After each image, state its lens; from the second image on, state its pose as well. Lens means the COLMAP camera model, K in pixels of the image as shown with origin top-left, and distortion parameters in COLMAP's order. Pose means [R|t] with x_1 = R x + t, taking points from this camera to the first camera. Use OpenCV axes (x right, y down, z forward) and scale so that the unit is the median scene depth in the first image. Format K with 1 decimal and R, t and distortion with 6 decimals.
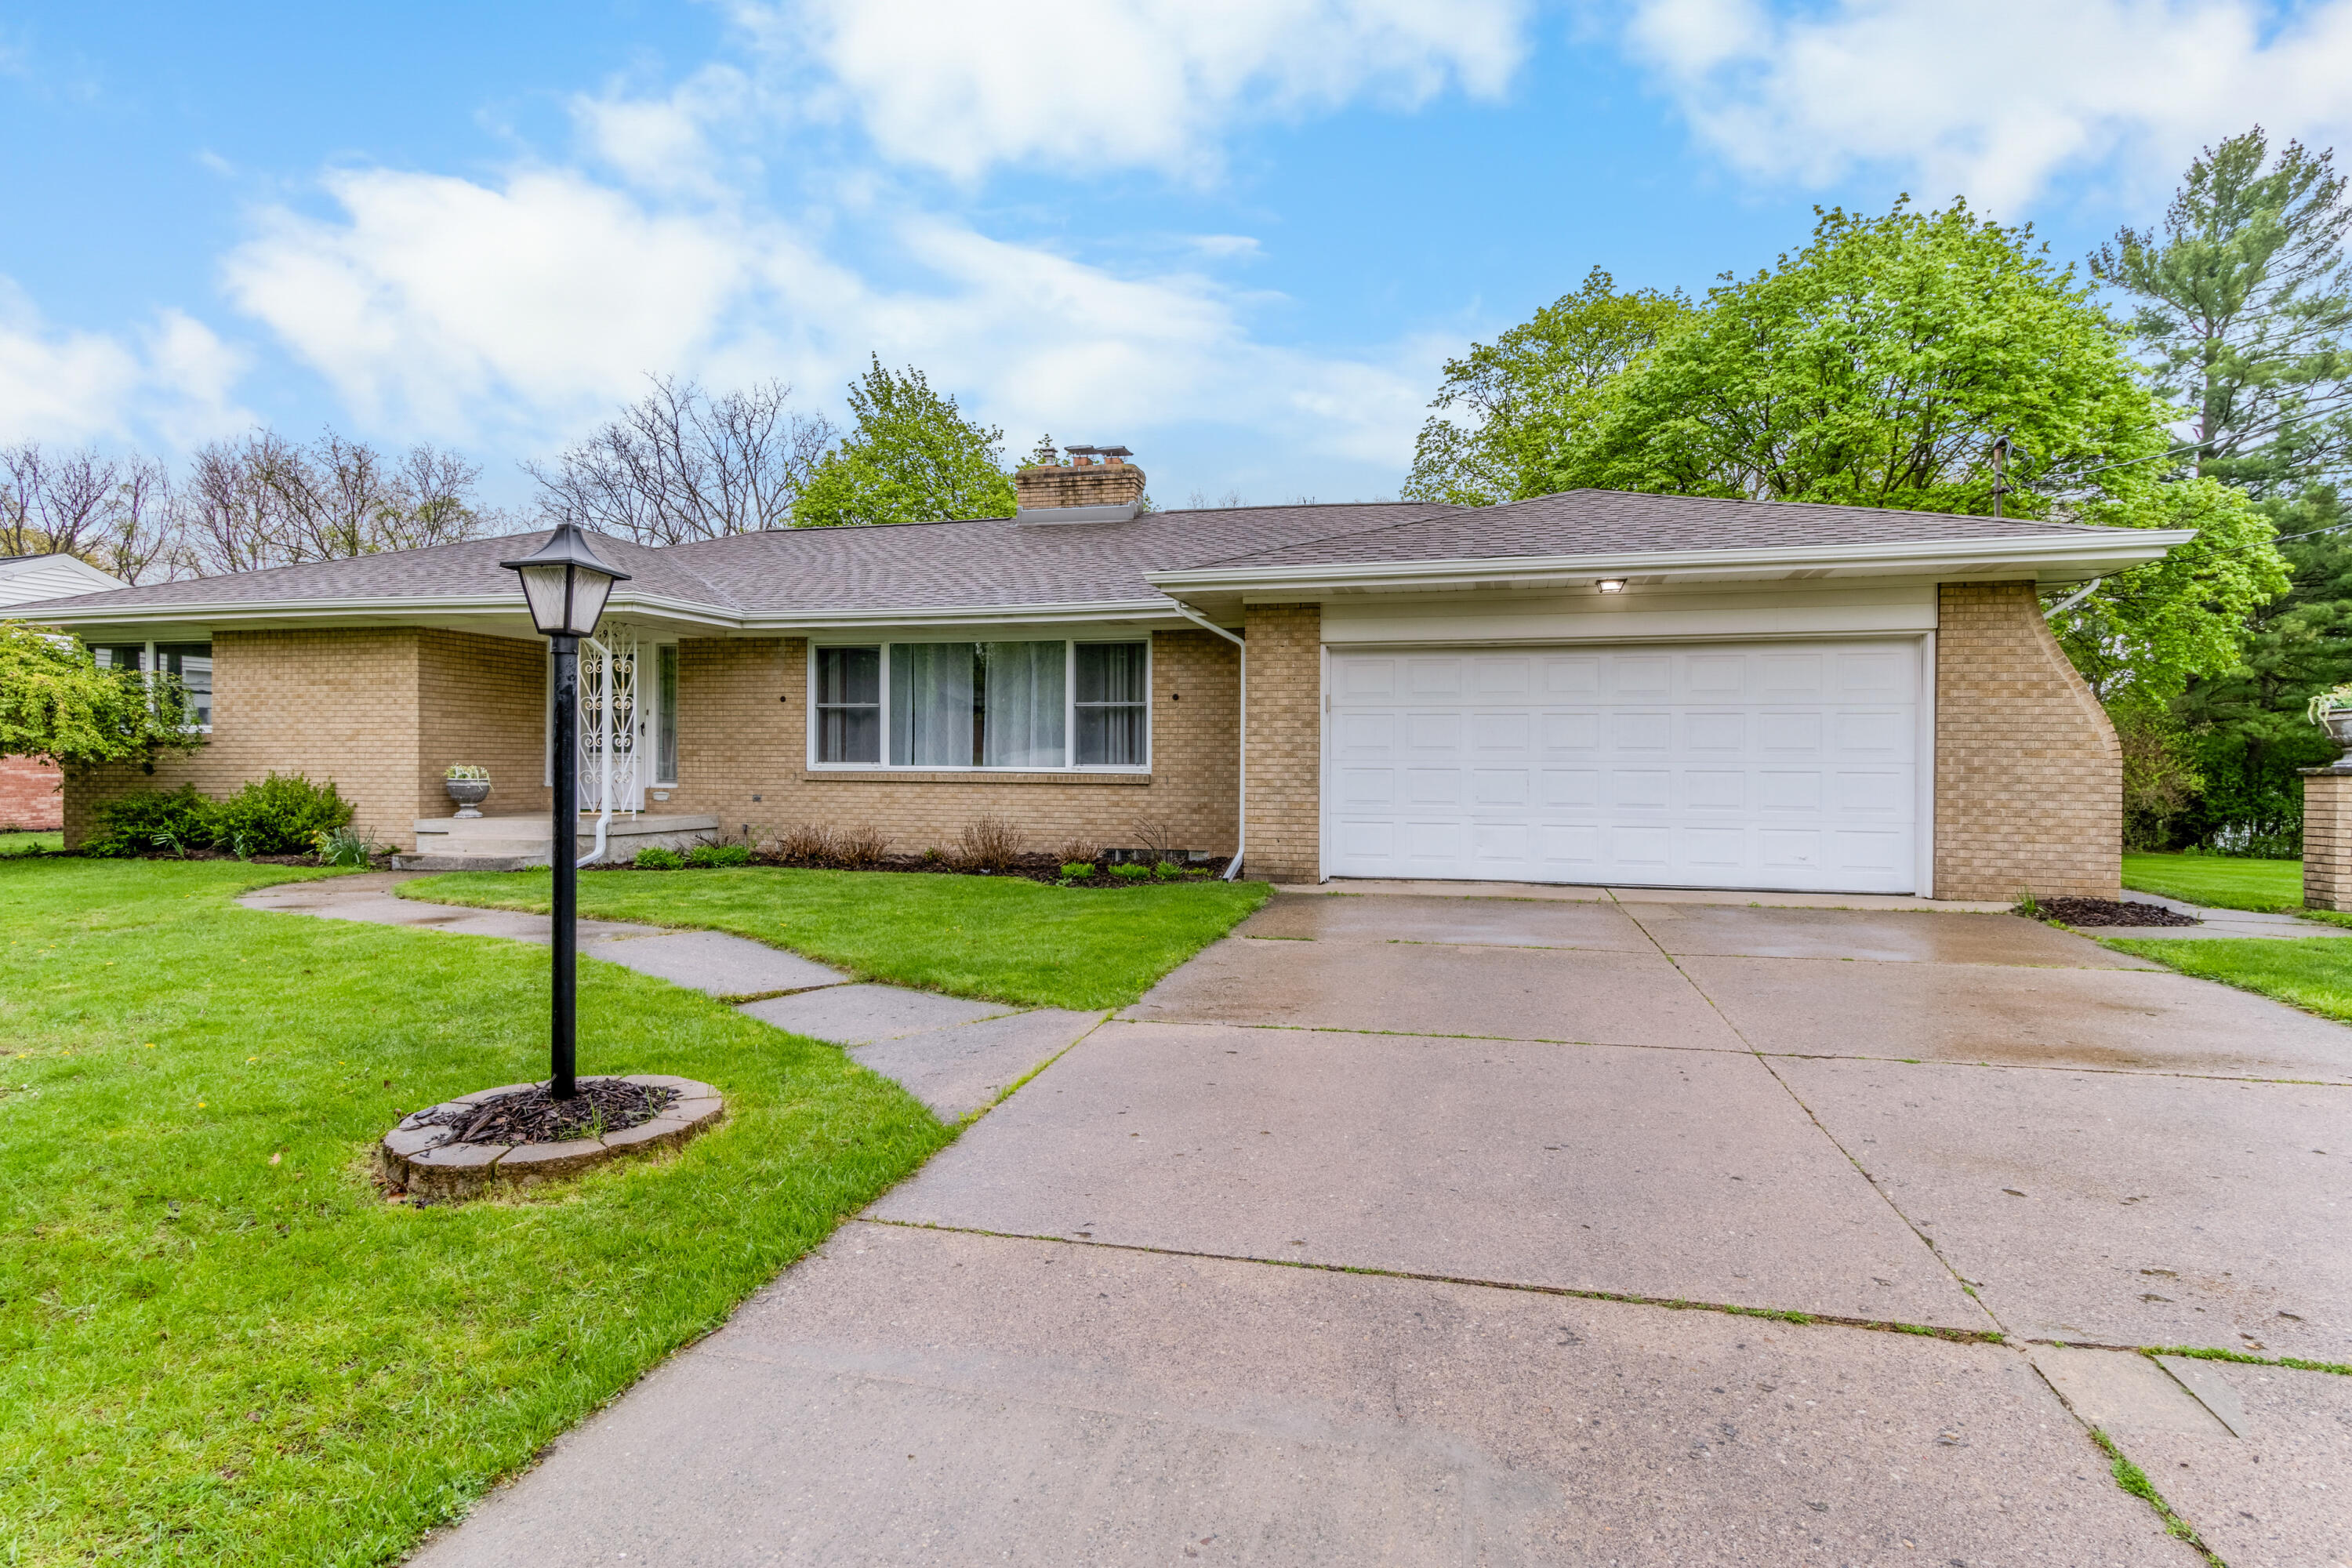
lens RADIAL K [[1207.3, 0, 1177.7], [0, 1207.3, 778.0], [0, 0, 1]] dist [0.003679, -0.002148]
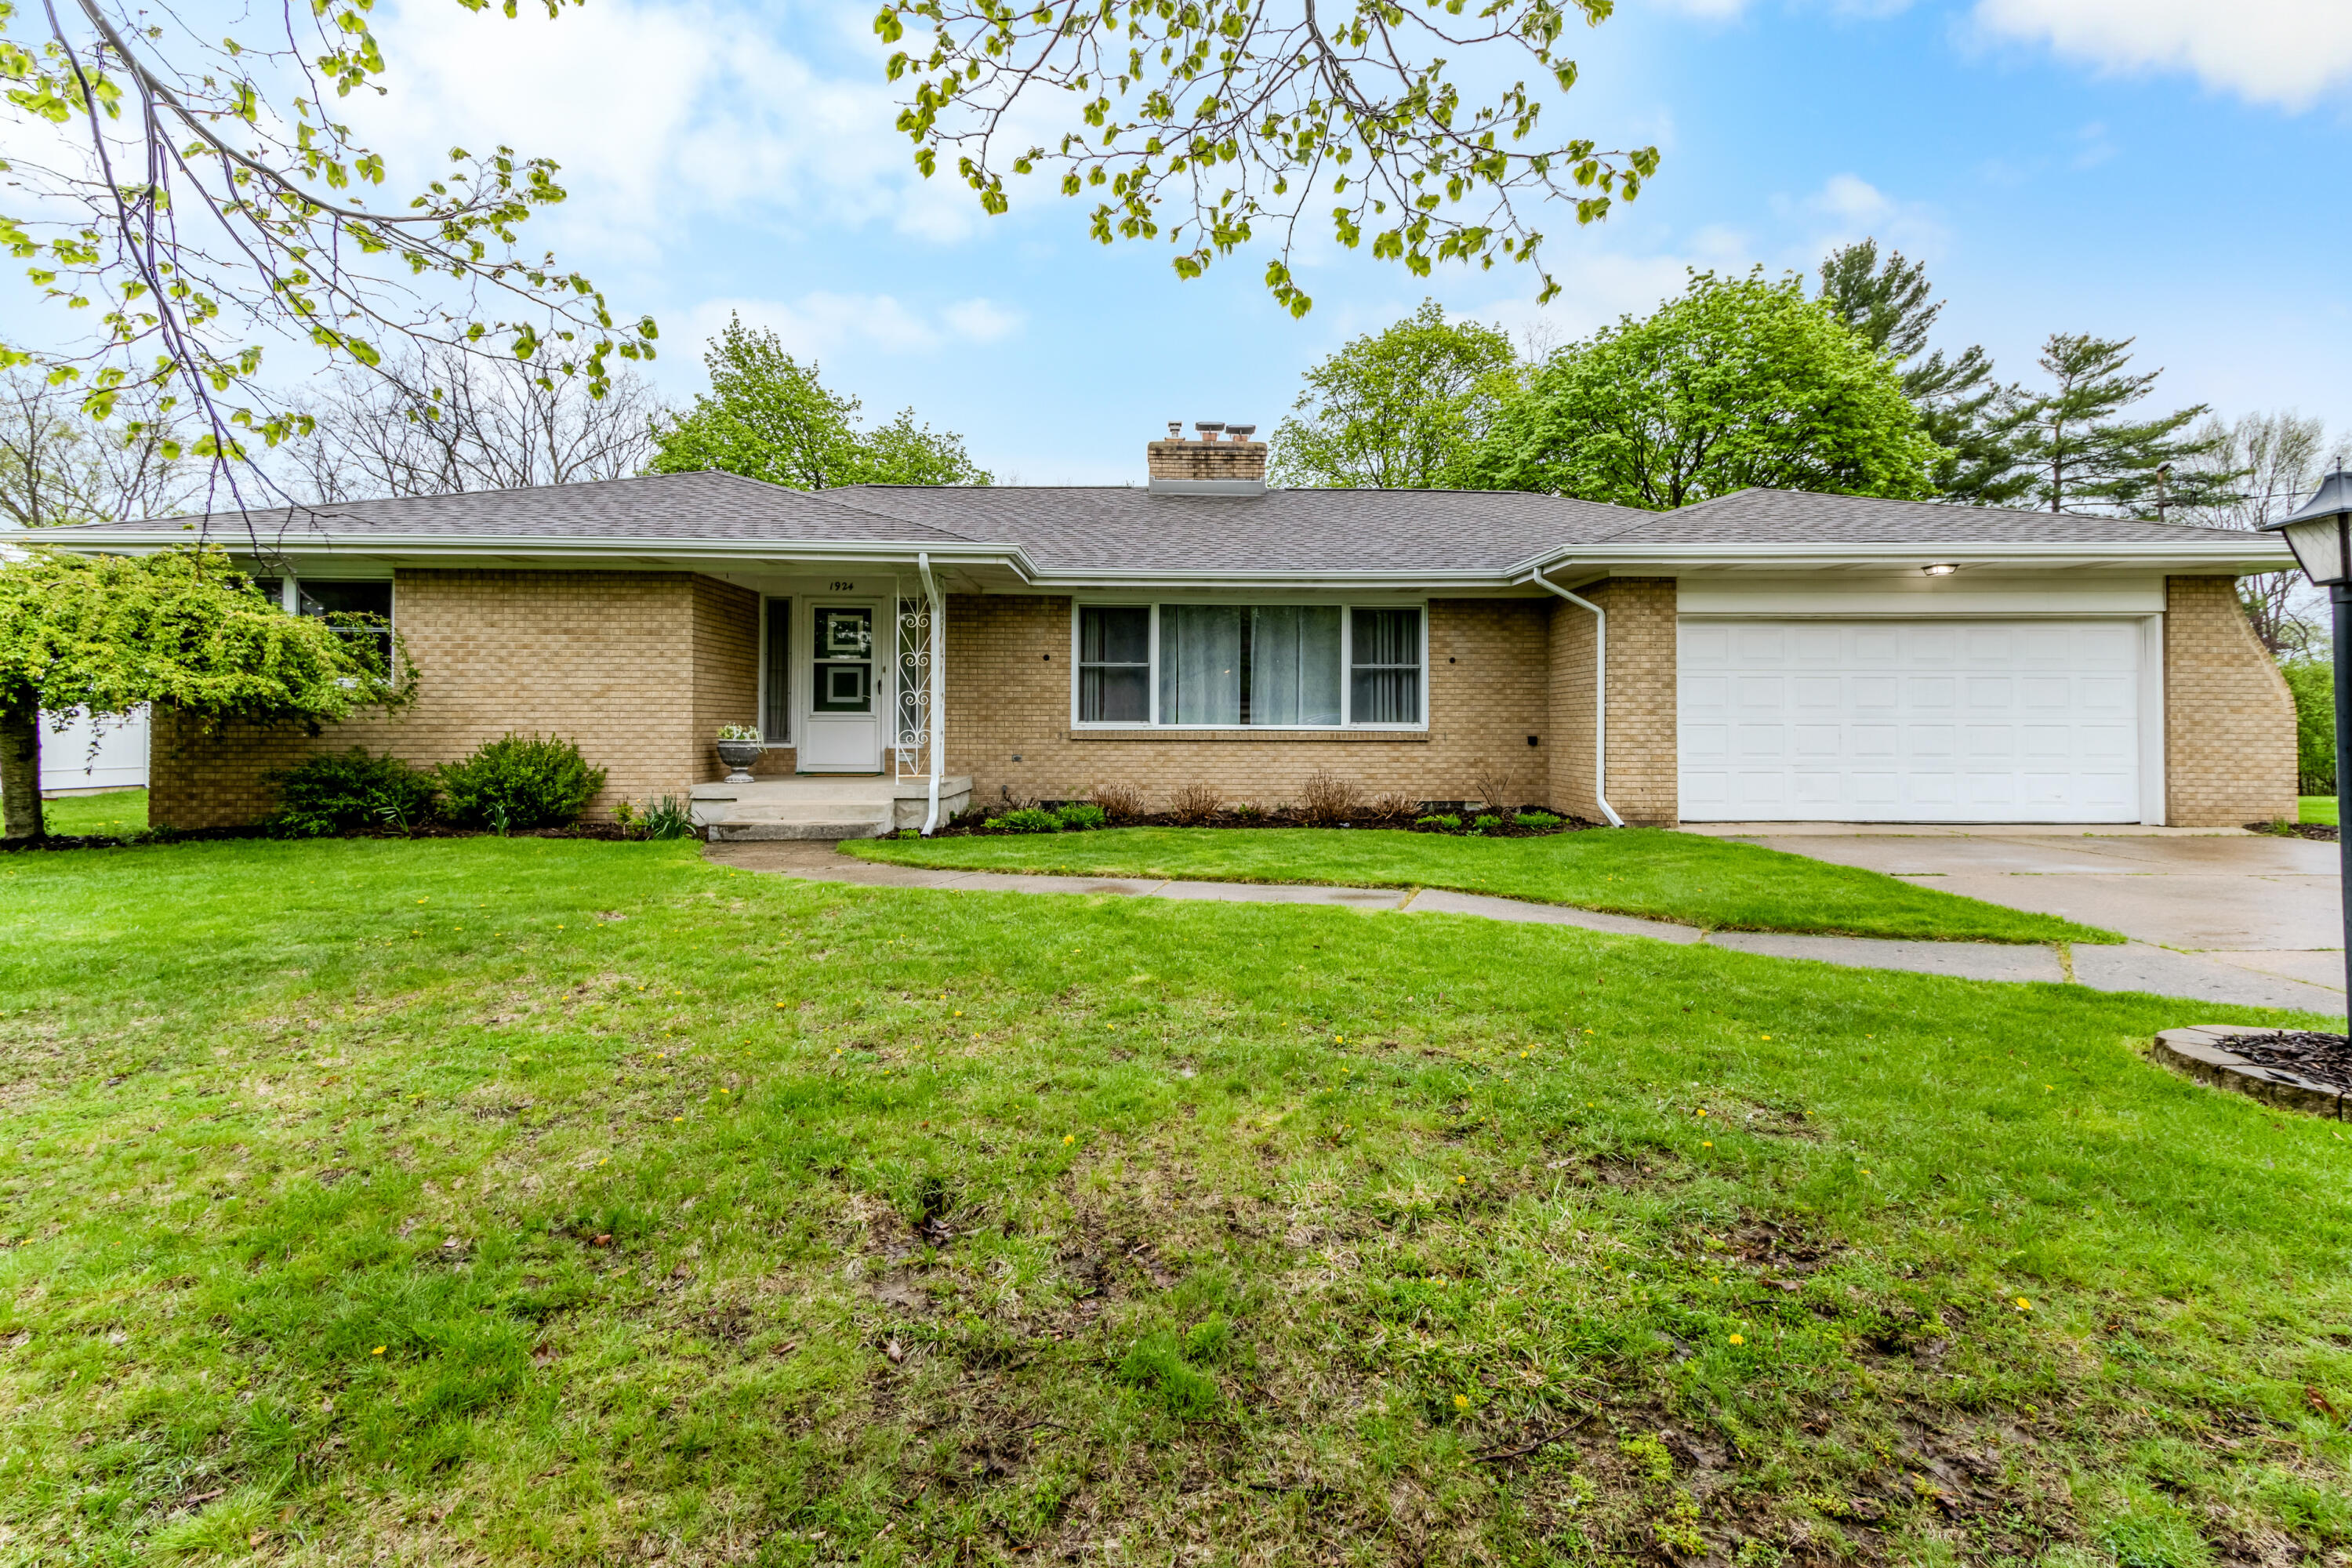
lens RADIAL K [[1106.8, 0, 1182.1], [0, 1106.8, 719.9], [0, 0, 1]] dist [0.012770, -0.000129]
pose [[0.965230, -0.001671, 0.261398, -0.477064], [0.006120, 0.999850, -0.016207, 0.001311], [-0.261332, 0.017243, 0.965095, 0.099570]]
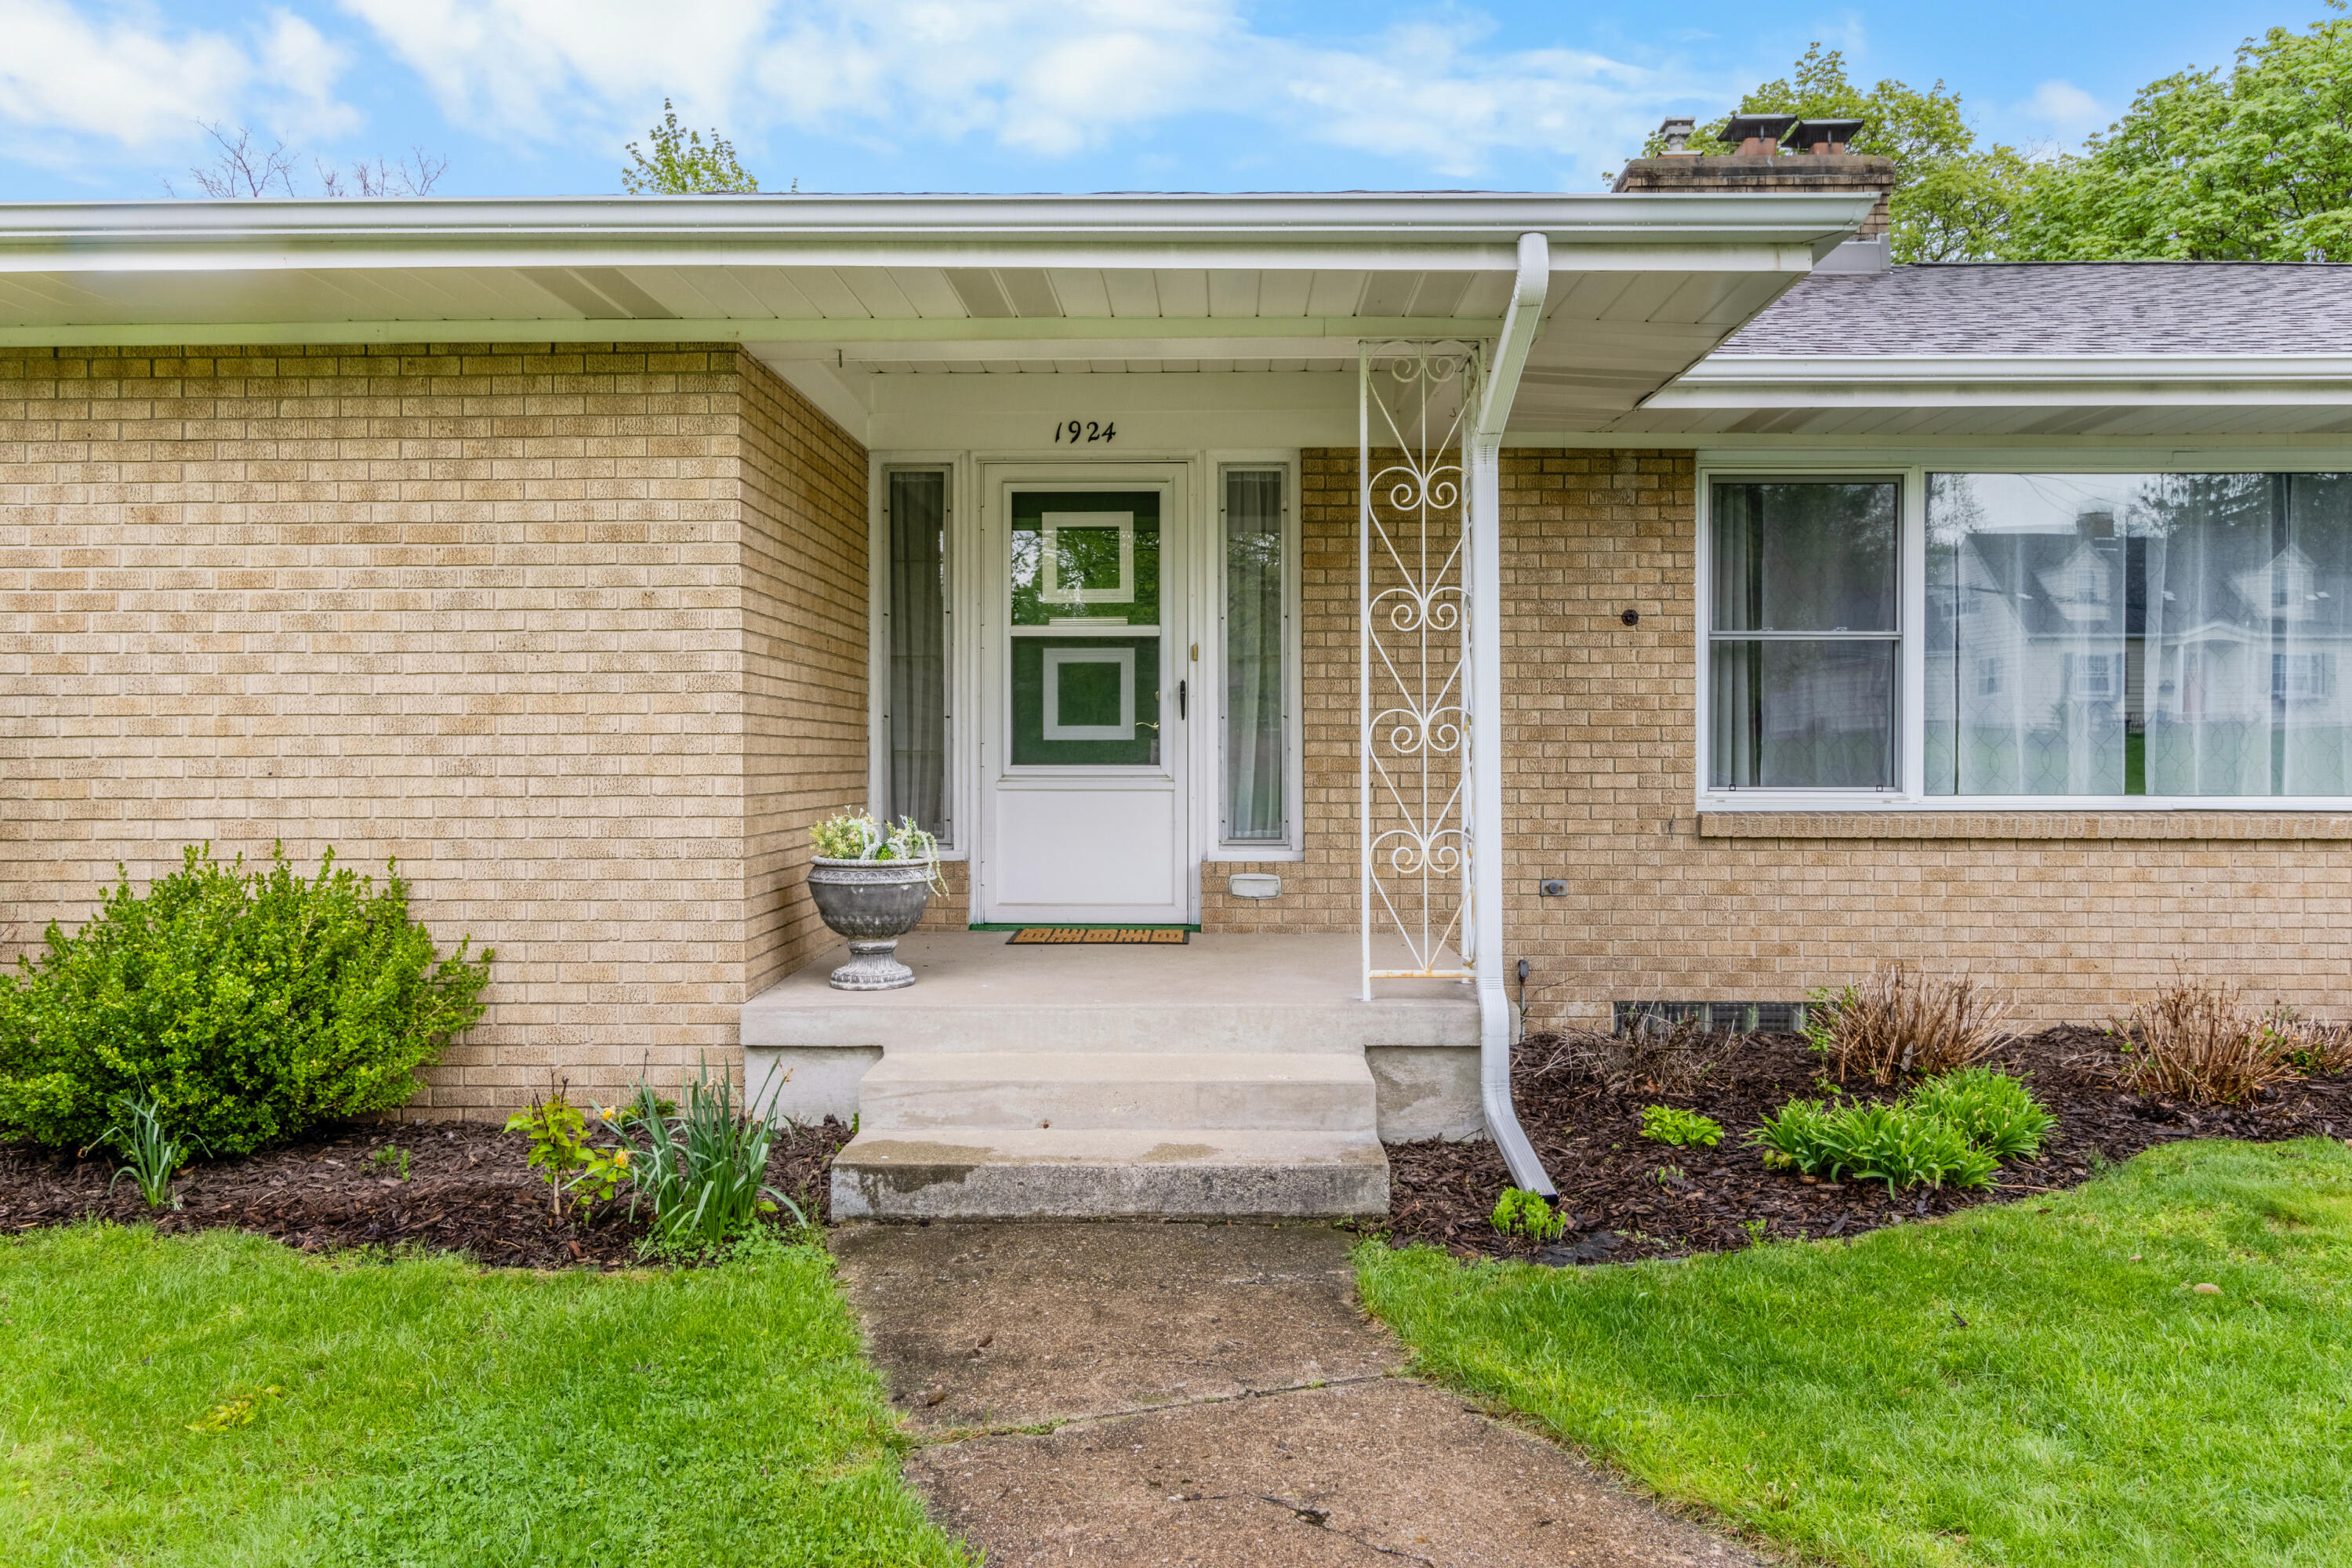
lens RADIAL K [[1560.3, 0, 1180.7], [0, 1560.3, 784.9], [0, 0, 1]] dist [-0.012328, 0.001210]
pose [[0.977588, -0.009924, 0.210292, -0.586318], [0.008780, 0.999941, 0.006371, -0.019421], [-0.210343, -0.004382, 0.977618, 0.589506]]
